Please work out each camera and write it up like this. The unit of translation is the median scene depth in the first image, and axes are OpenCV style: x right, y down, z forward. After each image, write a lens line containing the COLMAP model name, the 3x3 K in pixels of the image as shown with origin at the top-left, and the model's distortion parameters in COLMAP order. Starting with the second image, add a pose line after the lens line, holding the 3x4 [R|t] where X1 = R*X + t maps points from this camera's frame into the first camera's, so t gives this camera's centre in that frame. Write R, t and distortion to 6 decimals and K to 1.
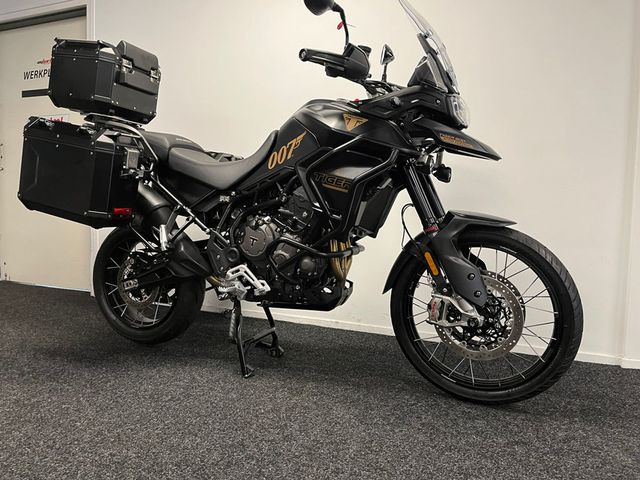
lens RADIAL K [[480.8, 0, 320.0], [0, 480.8, 240.0], [0, 0, 1]] dist [0.092227, -0.123528]
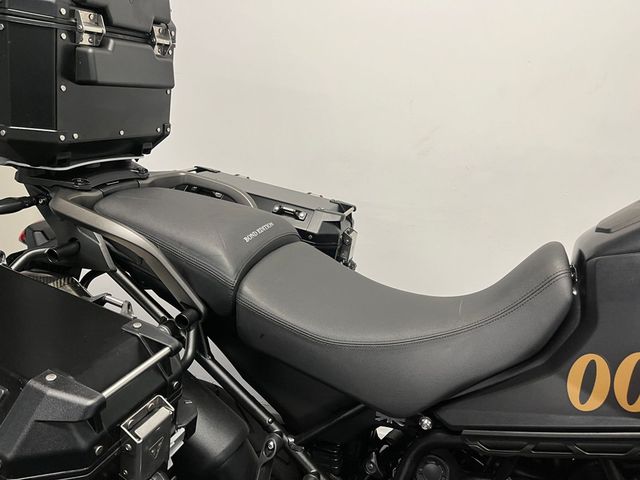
lens RADIAL K [[477.7, 0, 313.6], [0, 477.7, 241.2], [0, 0, 1]] dist [0.085585, -0.127066]
pose [[0.999337, -0.013597, 0.033788, -0.294982], [0.005743, 0.974921, 0.222477, -0.336392], [-0.035965, -0.222135, 0.974352, 0.734164]]
